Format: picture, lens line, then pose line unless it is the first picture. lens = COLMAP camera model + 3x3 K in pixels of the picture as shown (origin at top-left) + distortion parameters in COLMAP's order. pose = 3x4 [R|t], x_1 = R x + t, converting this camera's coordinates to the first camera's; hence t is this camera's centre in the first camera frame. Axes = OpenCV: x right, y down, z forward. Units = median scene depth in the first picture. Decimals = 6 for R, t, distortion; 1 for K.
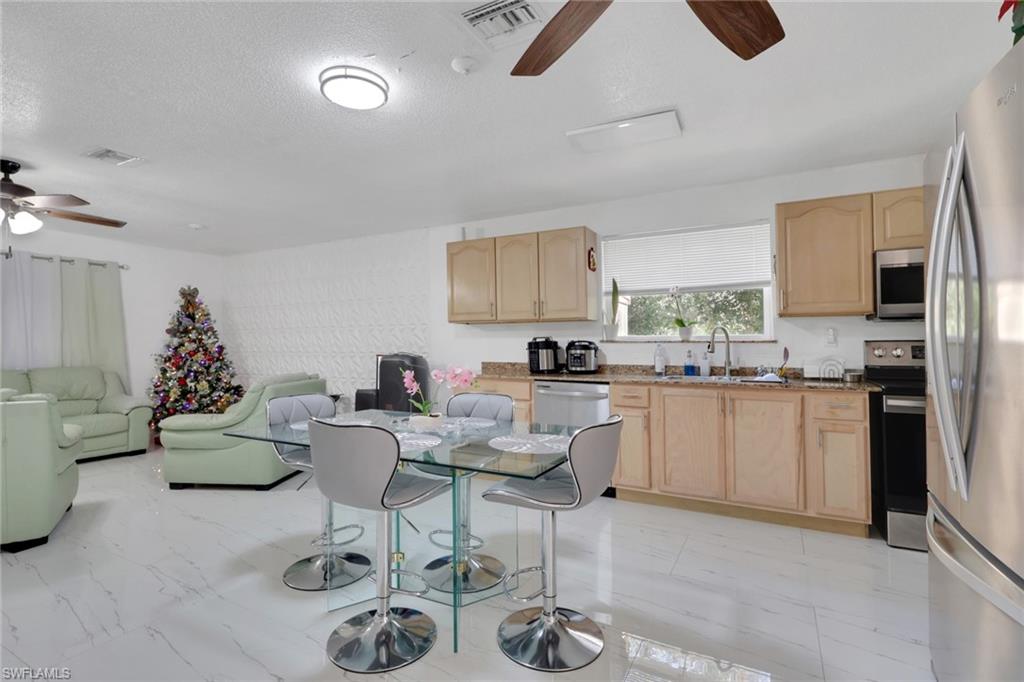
lens RADIAL K [[493.2, 0, 529.7], [0, 493.2, 337.4], [0, 0, 1]] dist [0.000517, 0.000141]
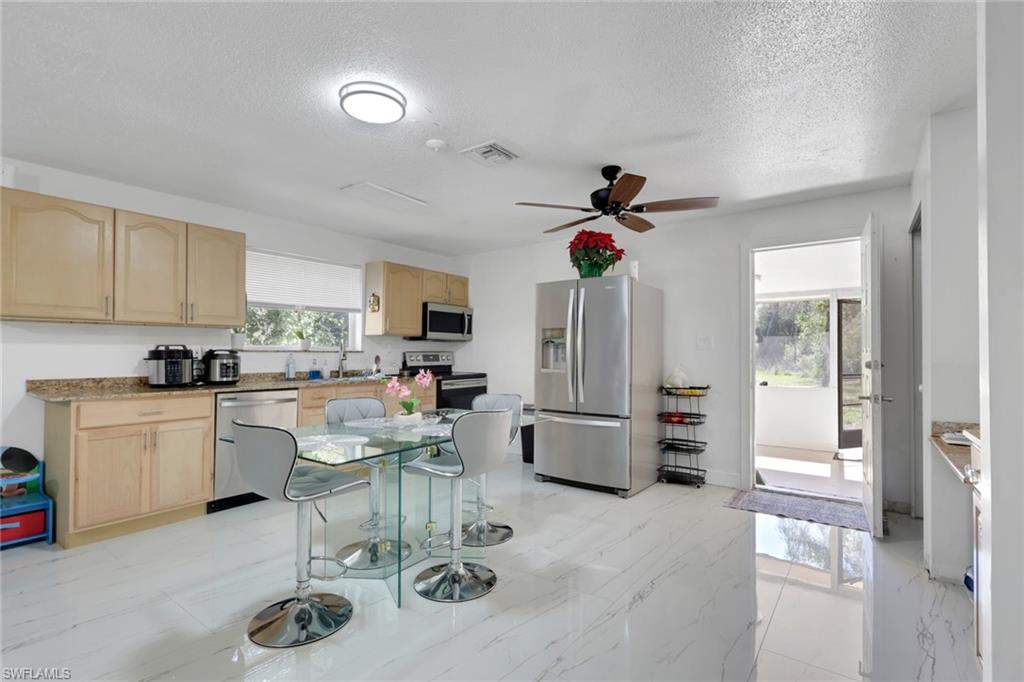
lens RADIAL K [[489.1, 0, 512.0], [0, 489.1, 341.0], [0, 0, 1]] dist [-0.001989, -0.000074]
pose [[0.143862, 0.025601, 0.989267, -0.774529], [-0.014664, 0.999611, -0.023736, 0.004595], [-0.989489, -0.011092, 0.144182, 0.331387]]
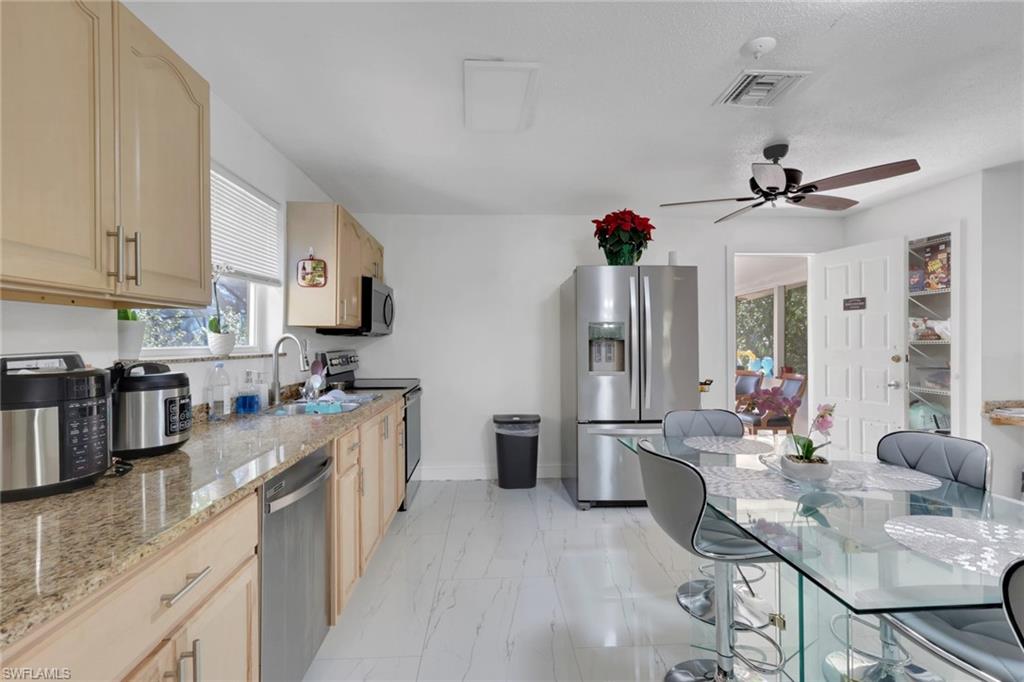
lens RADIAL K [[479.3, 0, 512.0], [0, 479.3, 341.0], [0, 0, 1]] dist [-0.000121, 0.000009]
pose [[-0.515731, 0.003069, 0.856745, -0.356994], [-0.005088, 0.999965, -0.006645, -0.009162], [-0.856735, -0.007787, -0.515698, 0.990778]]
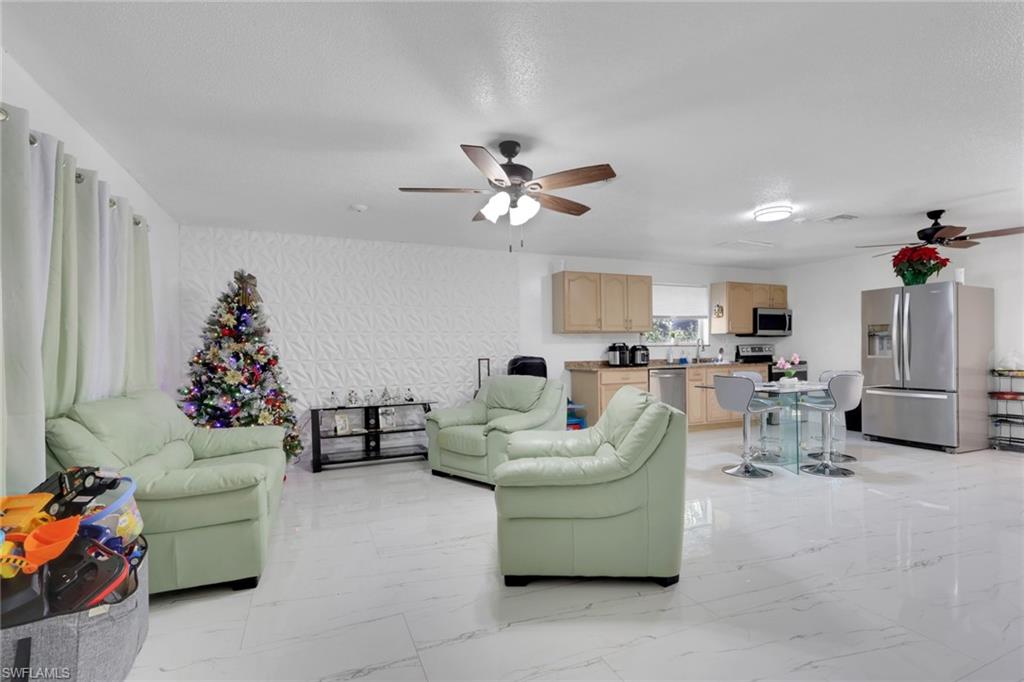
lens RADIAL K [[481.5, 0, 510.4], [0, 481.5, 347.0], [0, 0, 1]] dist [0.001813, 0.000785]
pose [[0.614618, -0.001394, 0.788824, -1.461331], [0.002665, 0.999996, -0.000309, 0.012370], [-0.788820, 0.002292, 0.614620, 0.381164]]
